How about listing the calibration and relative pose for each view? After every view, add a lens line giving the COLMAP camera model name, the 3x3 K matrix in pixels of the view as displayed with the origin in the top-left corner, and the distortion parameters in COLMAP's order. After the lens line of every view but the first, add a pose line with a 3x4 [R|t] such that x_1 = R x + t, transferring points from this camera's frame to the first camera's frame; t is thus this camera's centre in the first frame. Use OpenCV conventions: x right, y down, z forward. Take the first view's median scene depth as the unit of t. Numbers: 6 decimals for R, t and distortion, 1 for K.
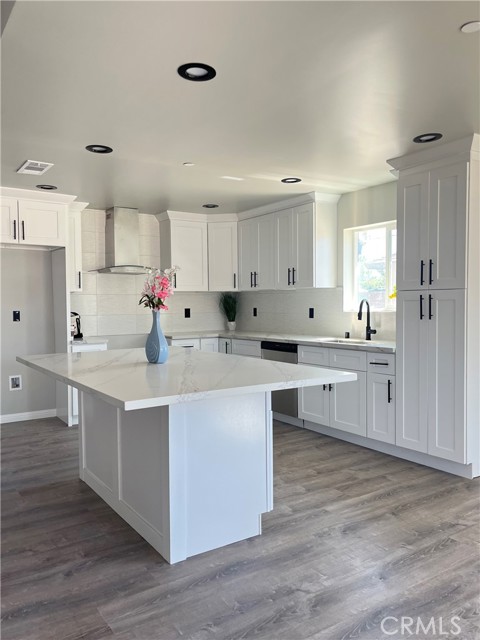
lens RADIAL K [[514.4, 0, 240.0], [0, 514.4, 320.0], [0, 0, 1]] dist [0.005235, 0.001933]
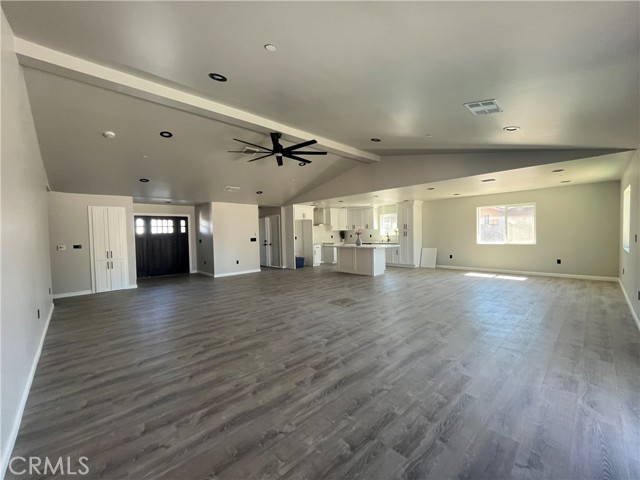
lens RADIAL K [[263.4, 0, 320.0], [0, 263.4, 240.0], [0, 0, 1]] dist [-0.000007, 0.000169]
pose [[0.982976, -0.020838, 0.182548, -0.640842], [0.021720, 0.999760, -0.002838, 0.014867], [-0.182445, 0.006754, 0.983193, -0.935762]]
